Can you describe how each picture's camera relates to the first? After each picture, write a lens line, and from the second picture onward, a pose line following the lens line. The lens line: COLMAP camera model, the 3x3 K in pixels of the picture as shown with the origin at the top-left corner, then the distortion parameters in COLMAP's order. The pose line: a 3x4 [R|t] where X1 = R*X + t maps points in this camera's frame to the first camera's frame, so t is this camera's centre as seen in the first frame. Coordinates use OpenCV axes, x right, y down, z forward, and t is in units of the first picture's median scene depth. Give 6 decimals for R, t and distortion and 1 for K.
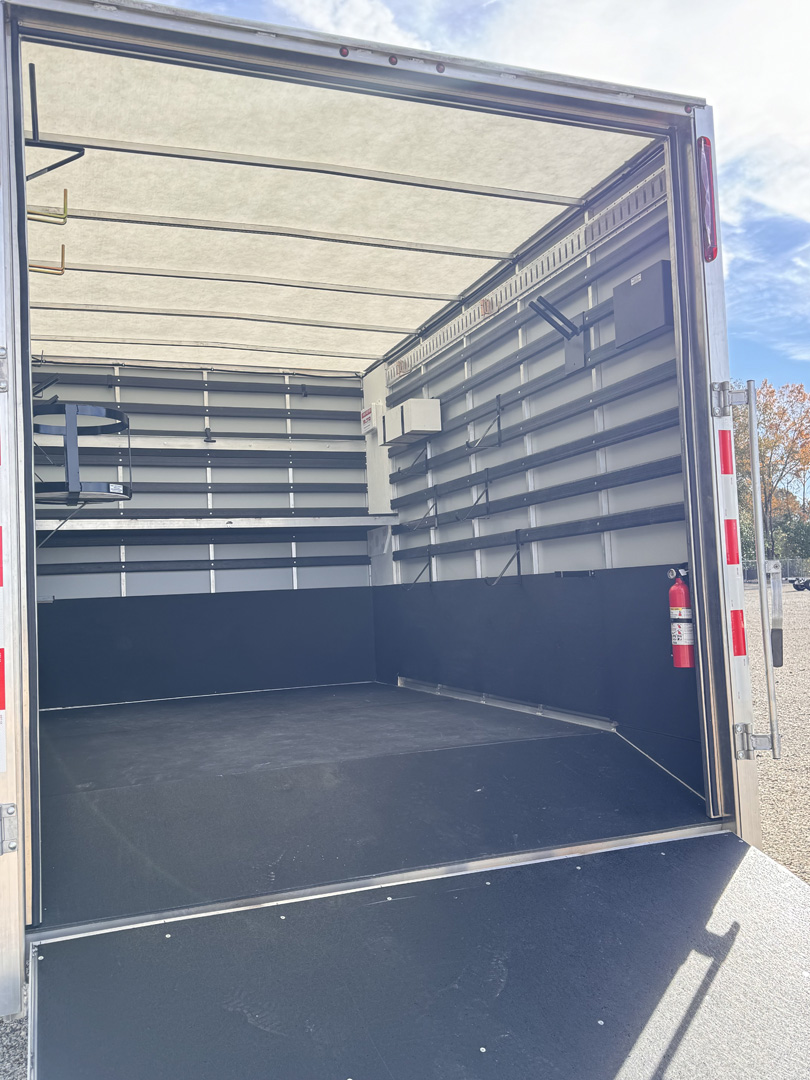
lens RADIAL K [[918.7, 0, 400.9], [0, 918.7, 545.3], [0, 0, 1]] dist [0.171359, -0.306512]
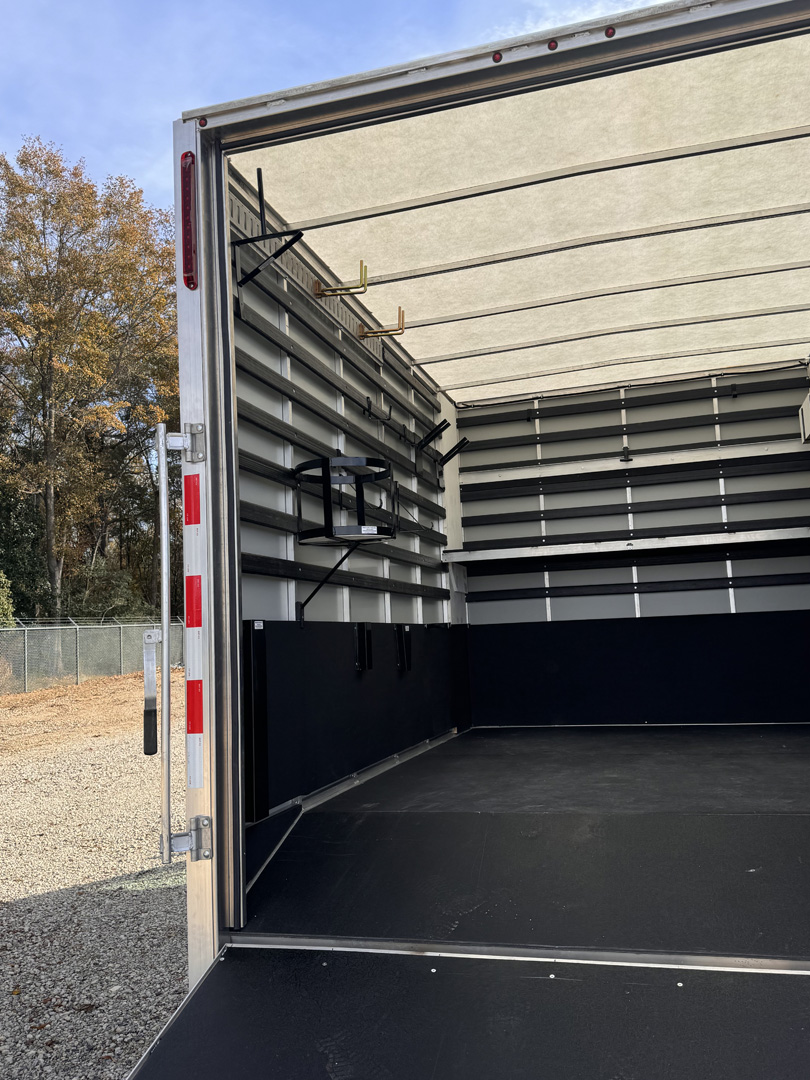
lens RADIAL K [[918.7, 0, 400.9], [0, 918.7, 545.3], [0, 0, 1]] dist [0.171359, -0.306512]
pose [[0.803903, -0.053598, -0.592341, 0.261686], [0.044119, 0.998561, -0.030479, -0.006948], [0.593122, -0.001631, 0.805111, 0.119758]]
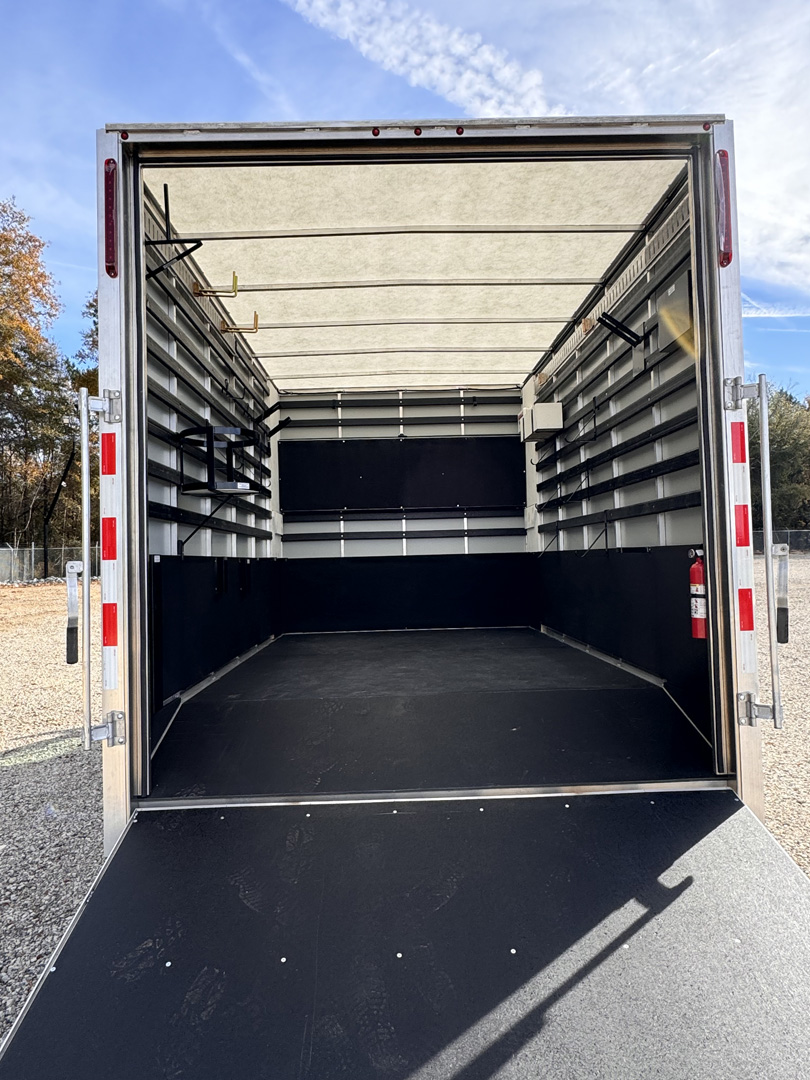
lens RADIAL K [[673.0, 0, 402.2], [0, 673.0, 540.4], [0, 0, 1]] dist [0.004840, 0.003117]
pose [[0.944076, 0.010032, -0.329576, 0.179927], [0.002938, 0.999241, 0.038832, -0.013705], [0.329715, -0.037629, 0.943330, 0.099989]]
